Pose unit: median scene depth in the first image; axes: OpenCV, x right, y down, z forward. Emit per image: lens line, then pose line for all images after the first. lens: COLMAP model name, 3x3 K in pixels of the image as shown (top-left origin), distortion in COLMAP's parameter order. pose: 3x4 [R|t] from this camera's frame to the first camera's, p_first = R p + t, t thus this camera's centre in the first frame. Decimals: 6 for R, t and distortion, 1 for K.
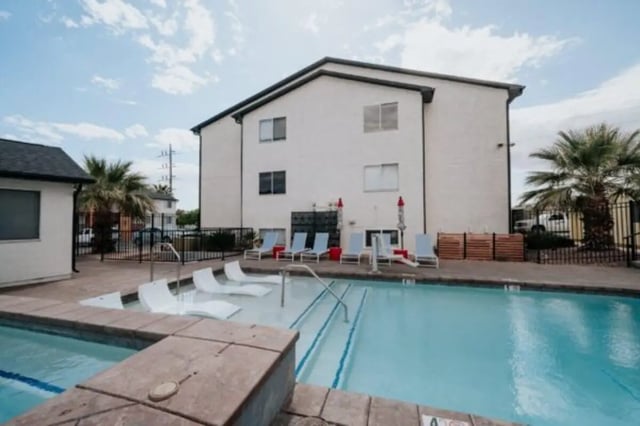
lens RADIAL K [[273.3, 0, 320.3], [0, 273.3, 219.8], [0, 0, 1]] dist [-0.009755, 0.000195]
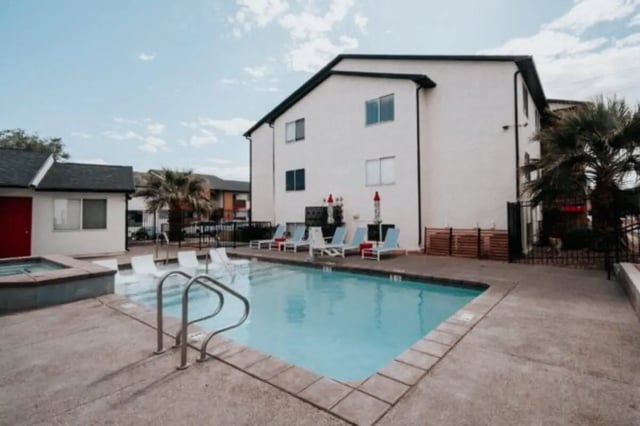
lens RADIAL K [[354.4, 0, 354.3], [0, 354.4, 200.4], [0, 0, 1]] dist [0.000266, 0.000626]
pose [[0.924749, -0.021680, -0.379960, 0.609782], [0.009418, 0.999374, -0.034102, -0.005958], [0.380462, 0.027958, 0.924374, -0.212152]]
